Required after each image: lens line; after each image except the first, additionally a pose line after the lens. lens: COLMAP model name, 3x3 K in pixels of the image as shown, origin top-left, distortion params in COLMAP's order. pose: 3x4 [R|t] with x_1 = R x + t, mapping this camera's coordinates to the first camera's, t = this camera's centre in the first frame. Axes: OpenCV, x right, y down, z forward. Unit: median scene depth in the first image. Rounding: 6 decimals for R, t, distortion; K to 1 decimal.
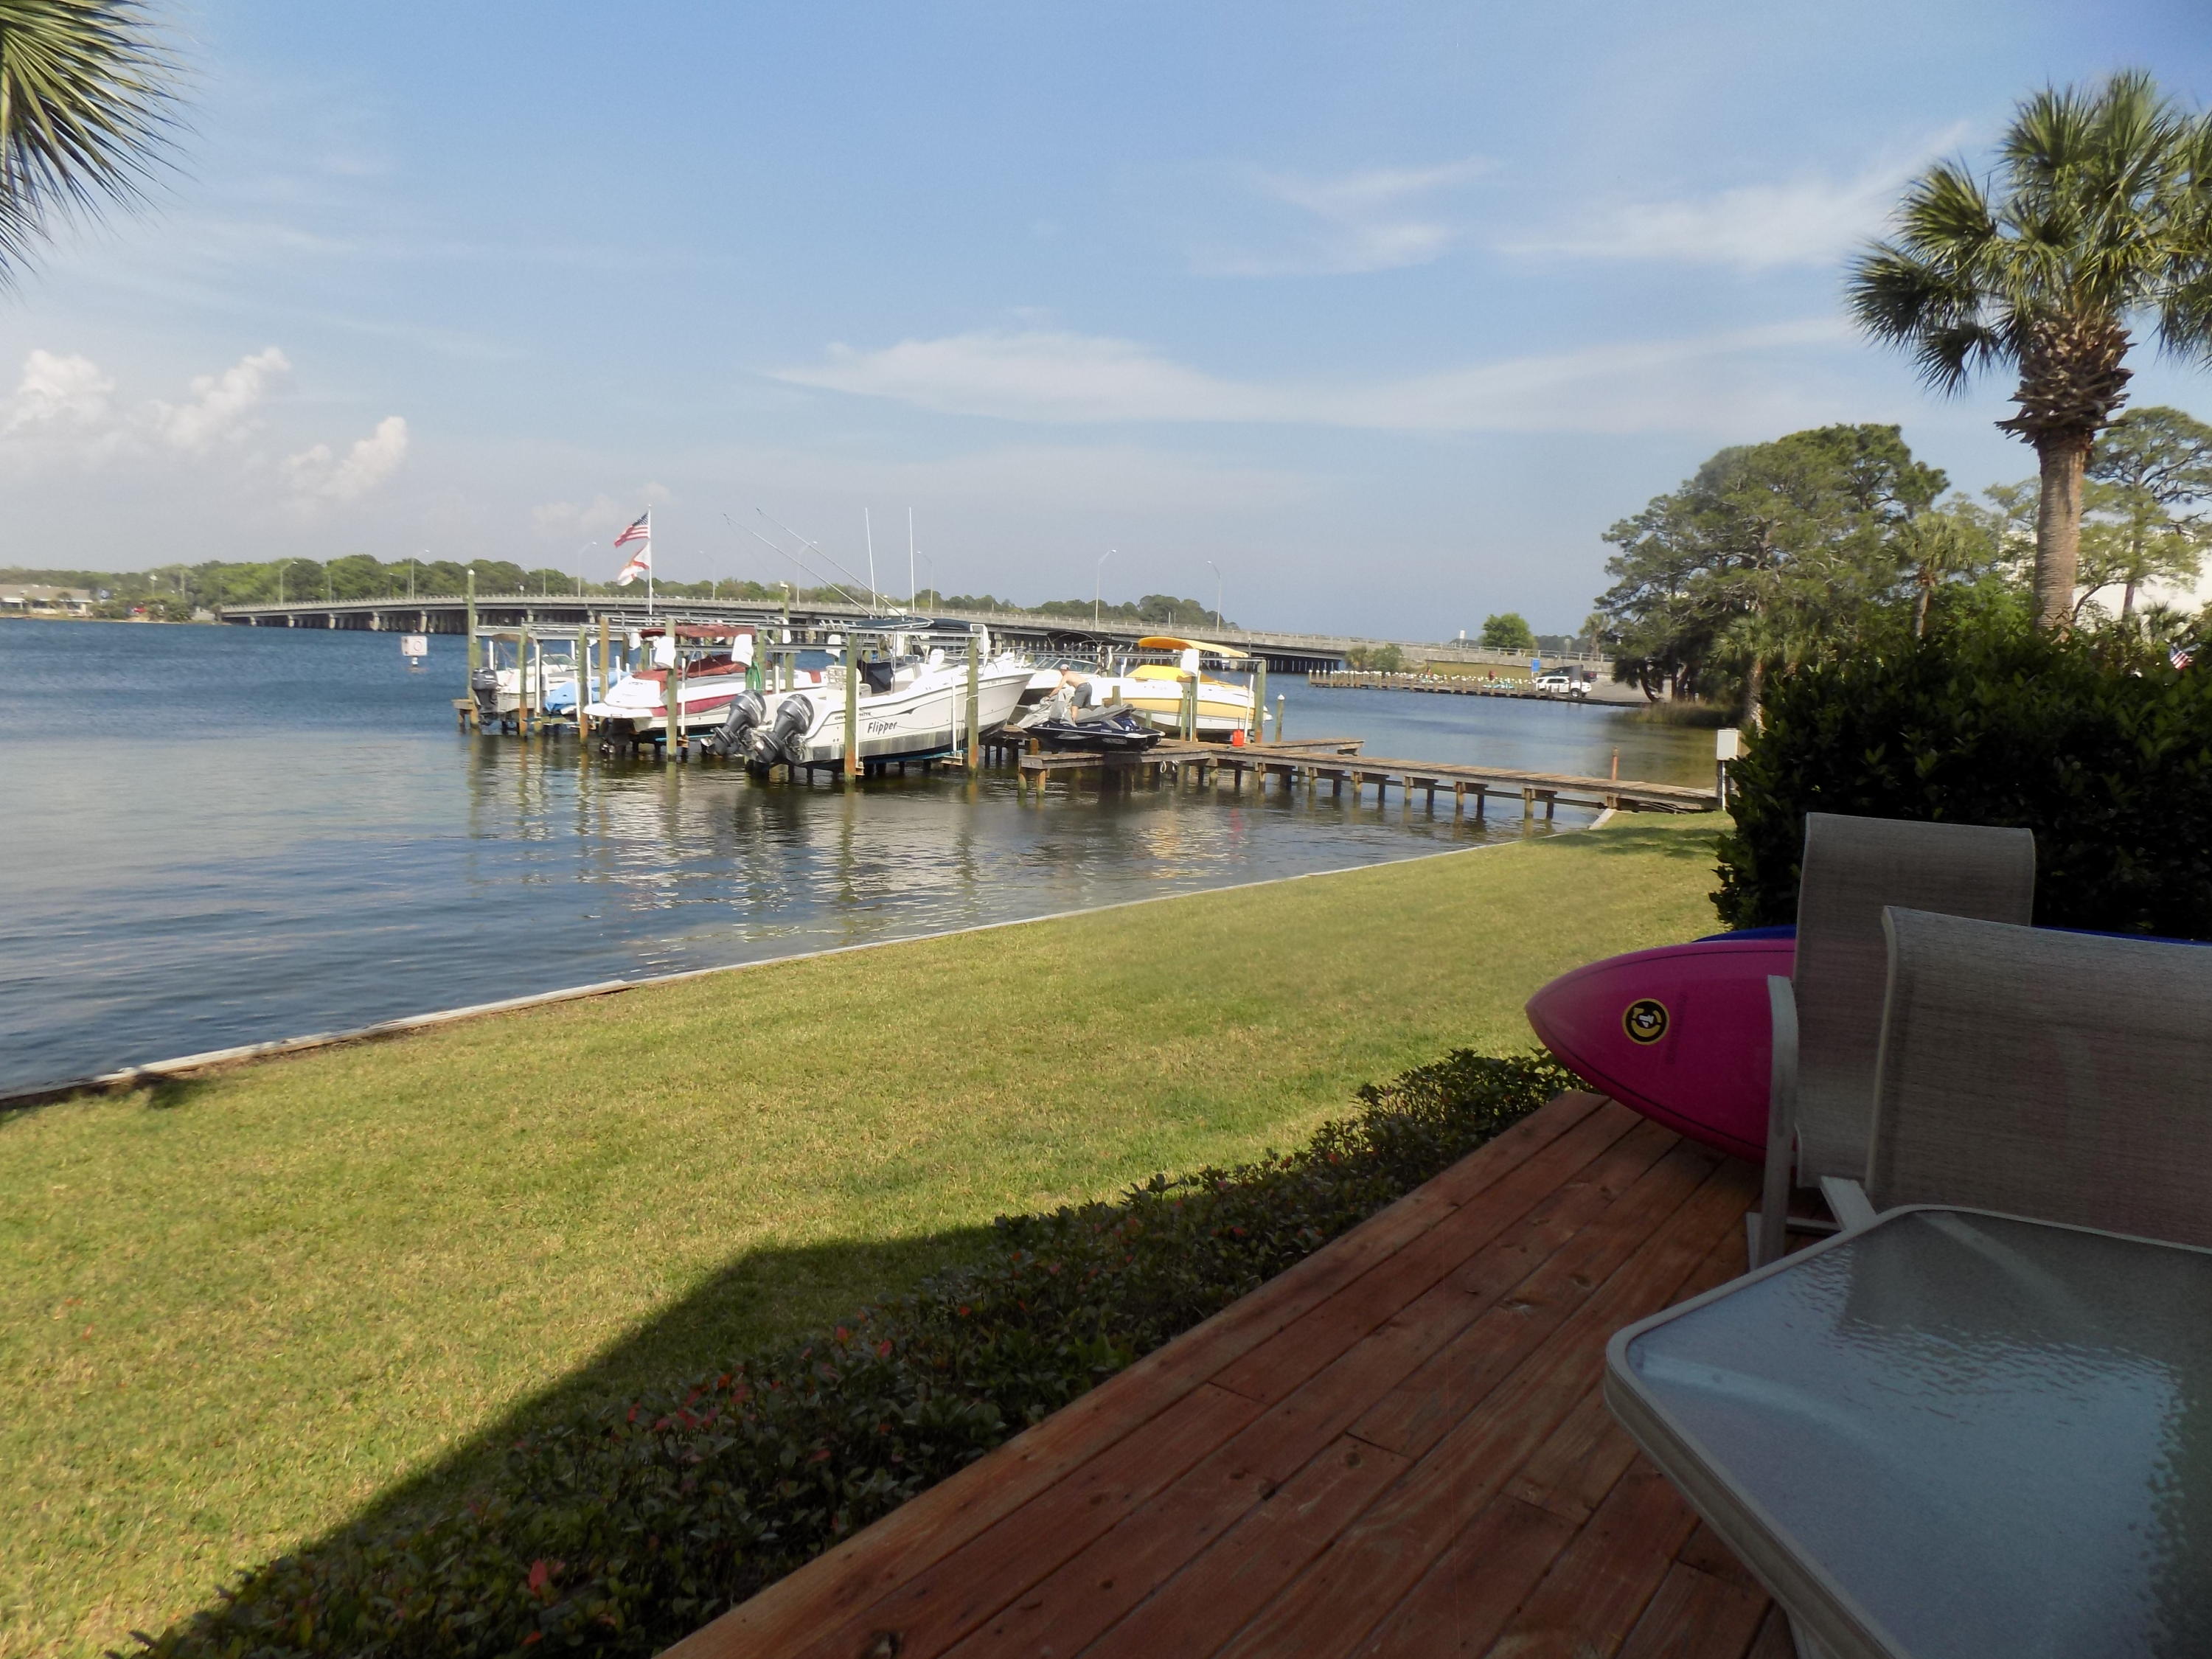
lens RADIAL K [[1480.1, 0, 1097.4], [0, 1480.1, 829.0], [0, 0, 1]] dist [-0.090916, 0.086985]
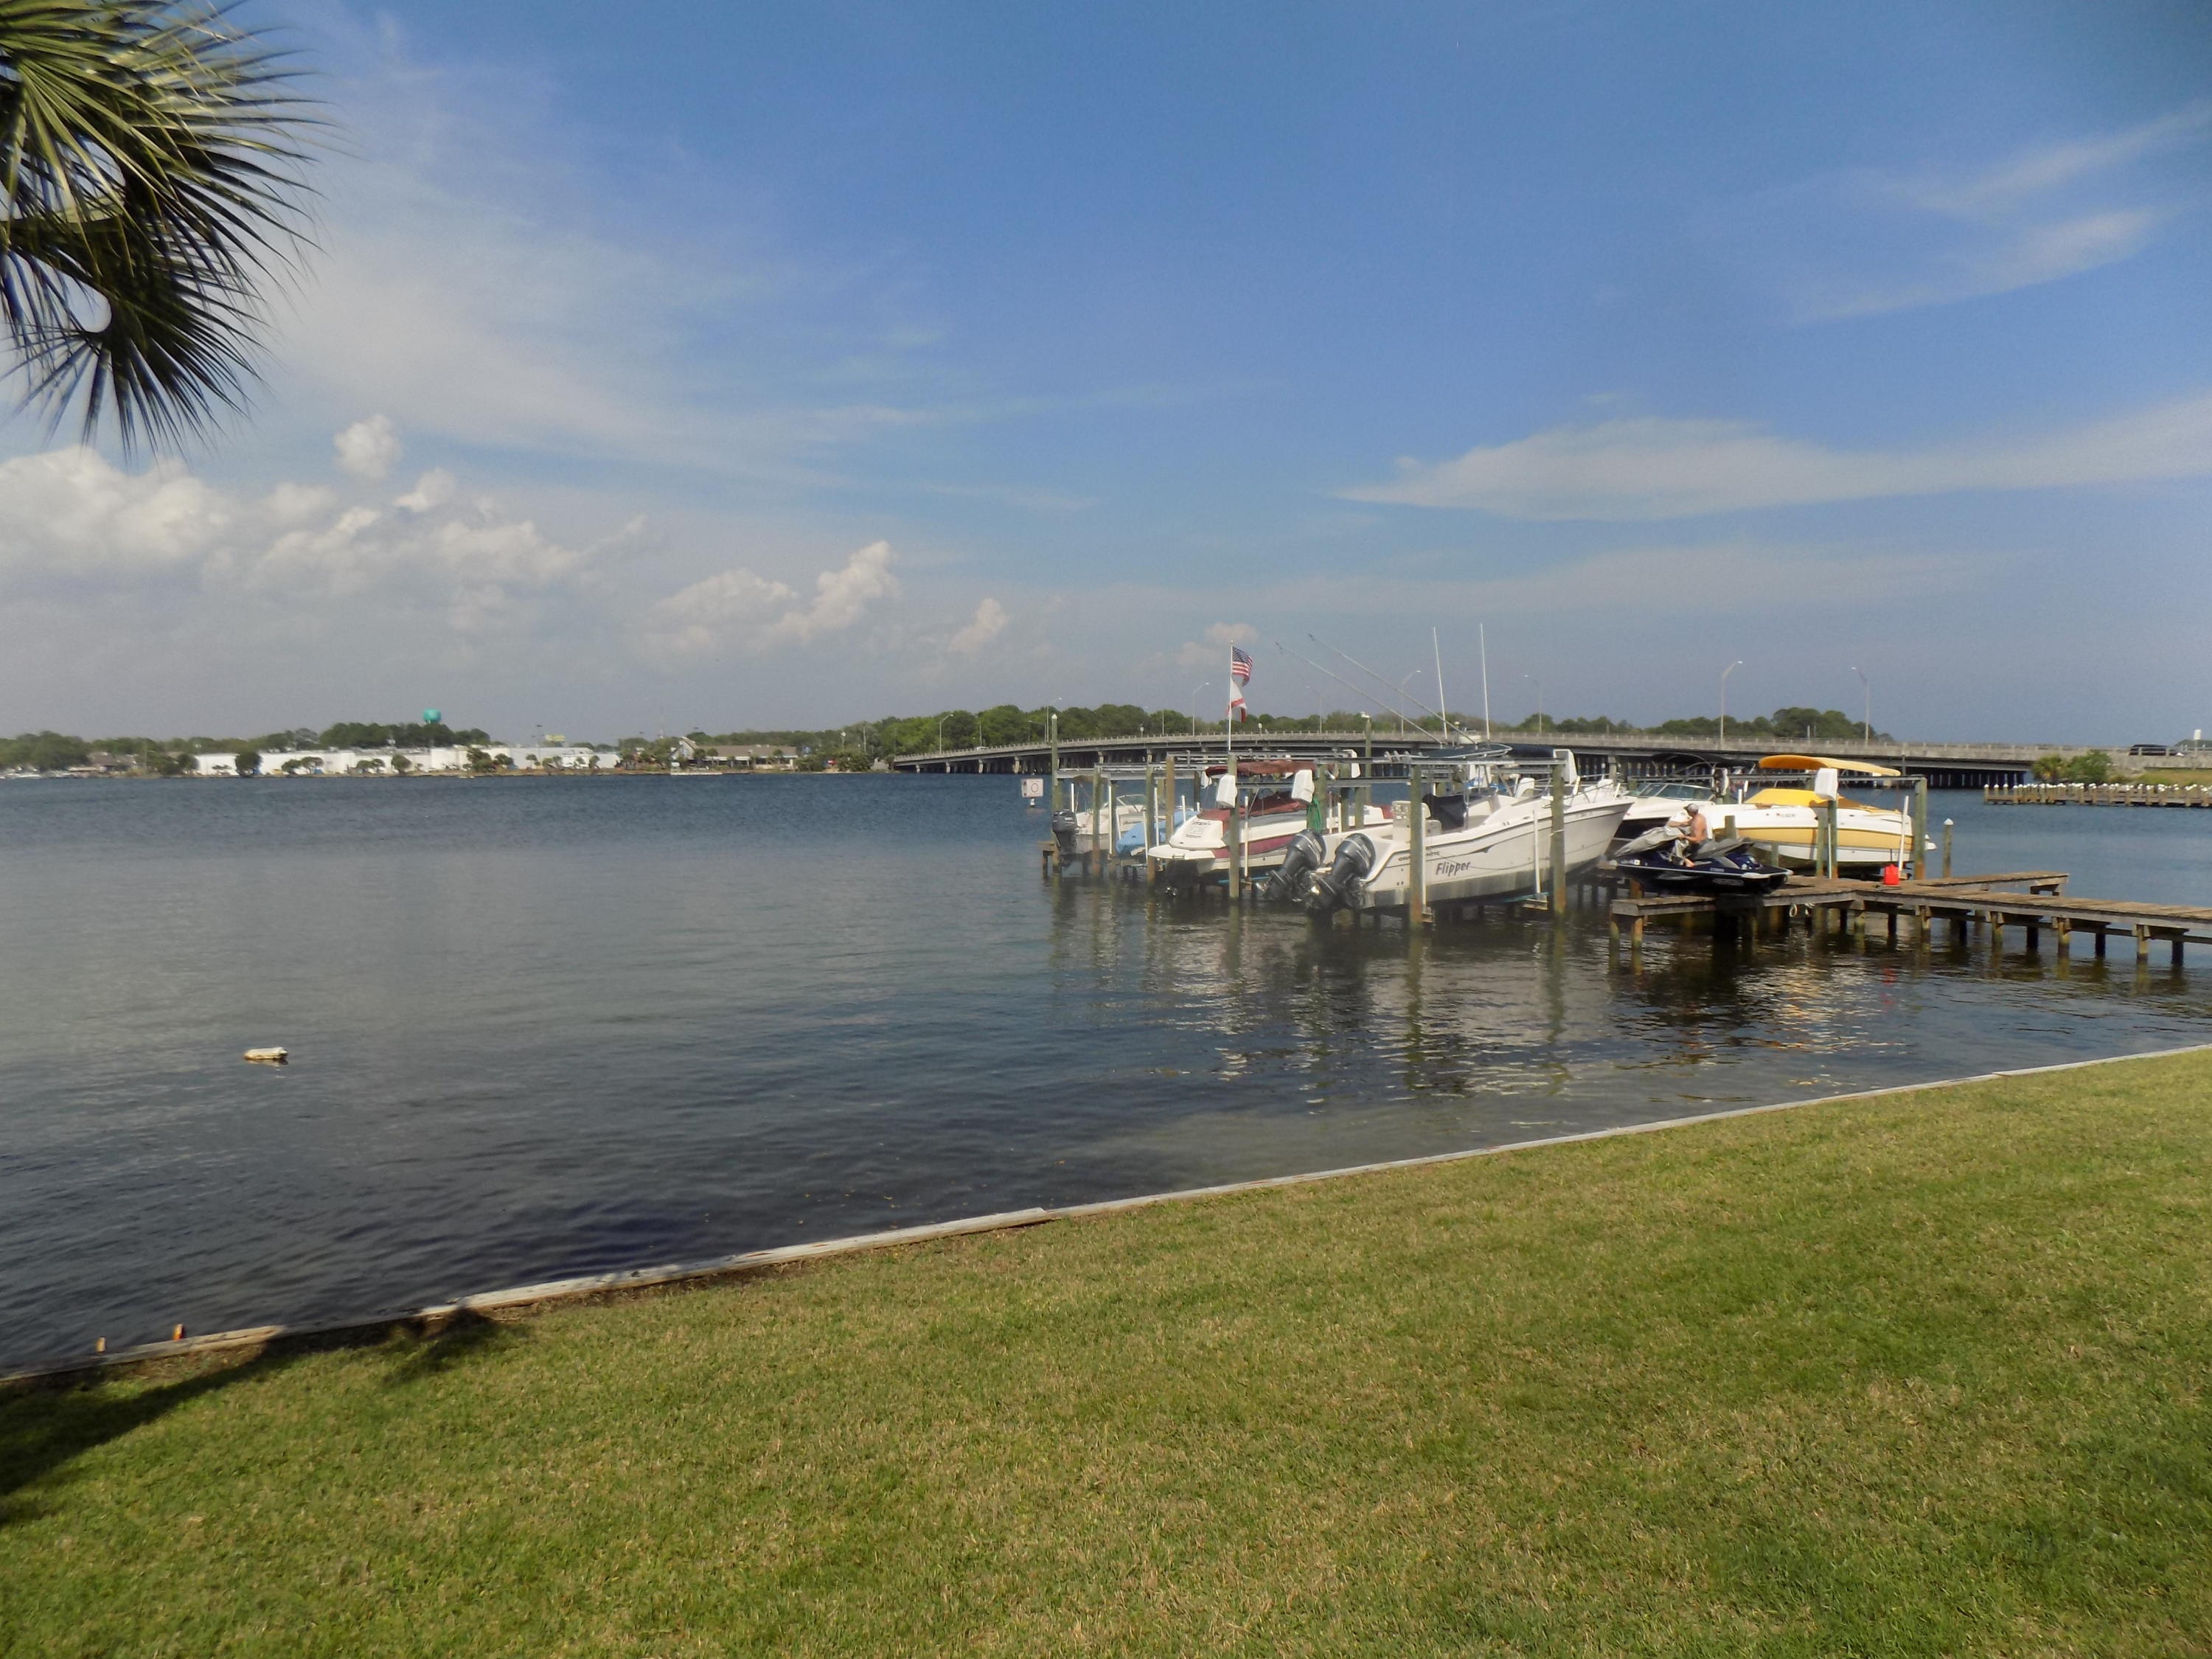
lens RADIAL K [[1488.5, 0, 1115.1], [0, 1488.5, 810.5], [0, 0, 1]] dist [-0.078457, 0.074369]
pose [[0.922598, -0.026914, -0.384824, 0.011158], [-0.011639, 0.995167, -0.097505, -0.012159], [0.385588, 0.094437, 0.917825, 0.082438]]
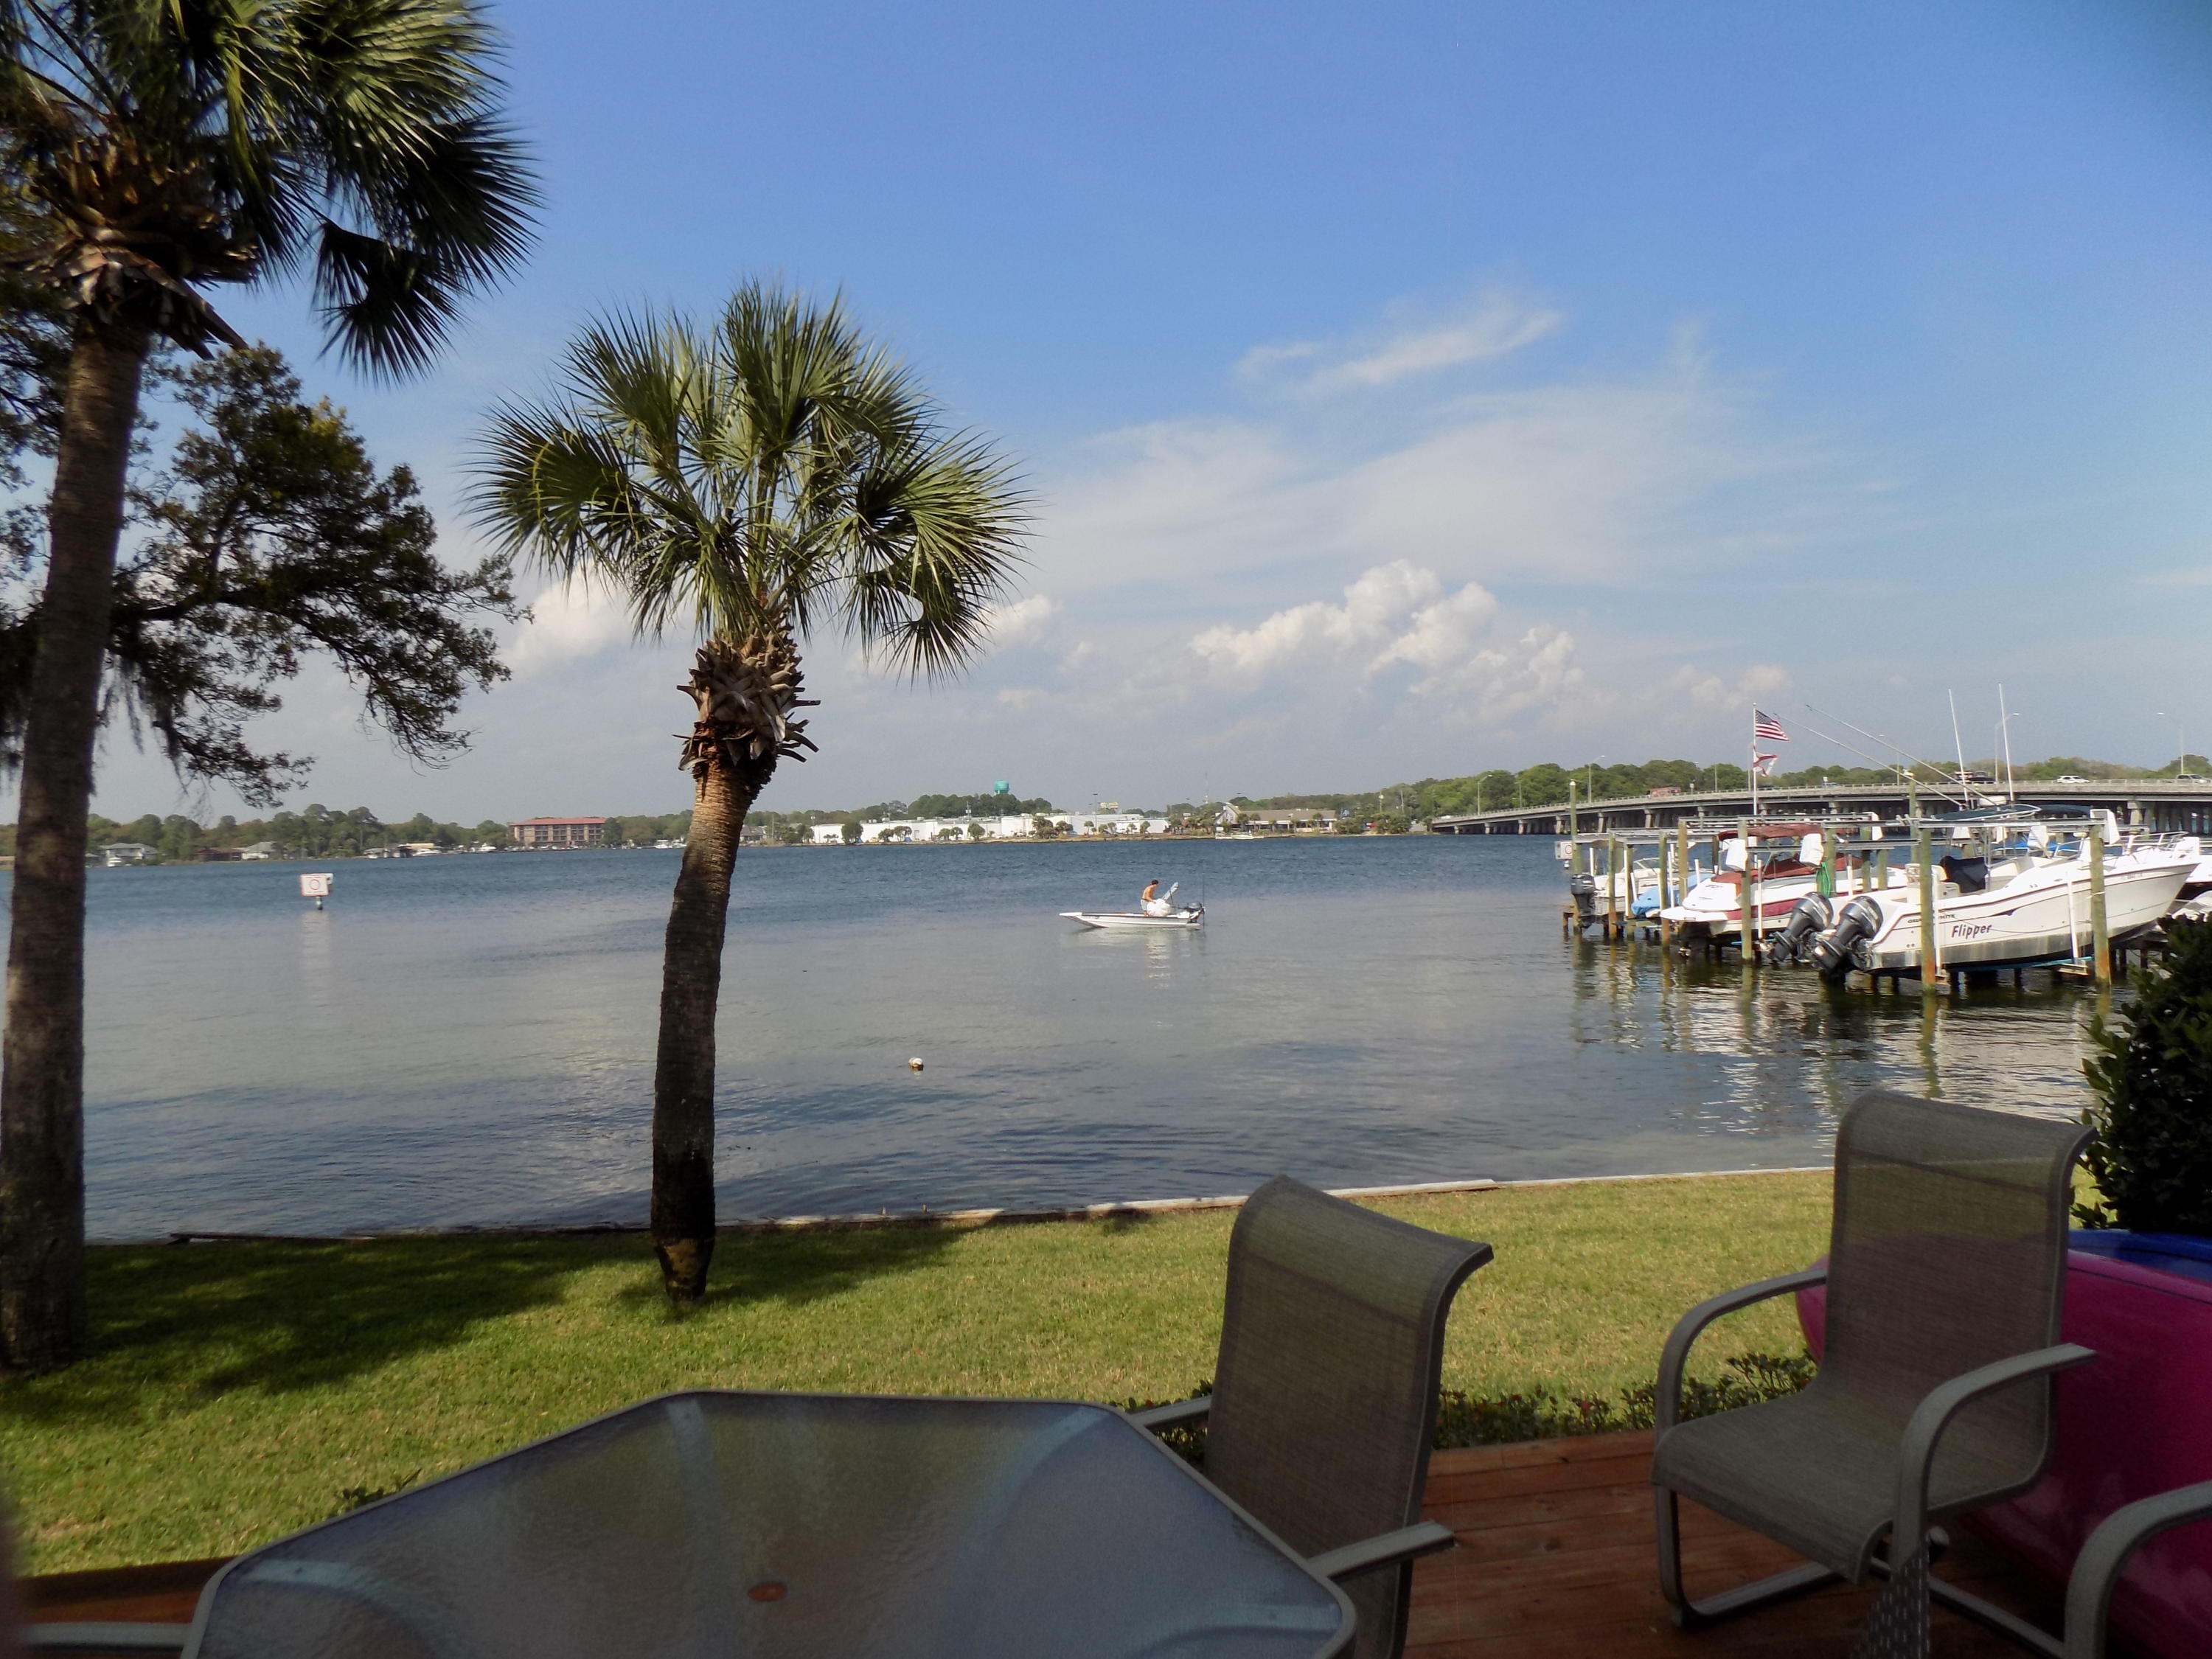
lens RADIAL K [[1484.3, 0, 1104.3], [0, 1484.3, 812.1], [0, 0, 1]] dist [-0.087159, 0.091371]
pose [[0.722950, -0.058165, -0.688448, 0.076865], [-0.042191, 0.990874, -0.128021, -0.004689], [0.689611, 0.121599, 0.713898, 0.000188]]
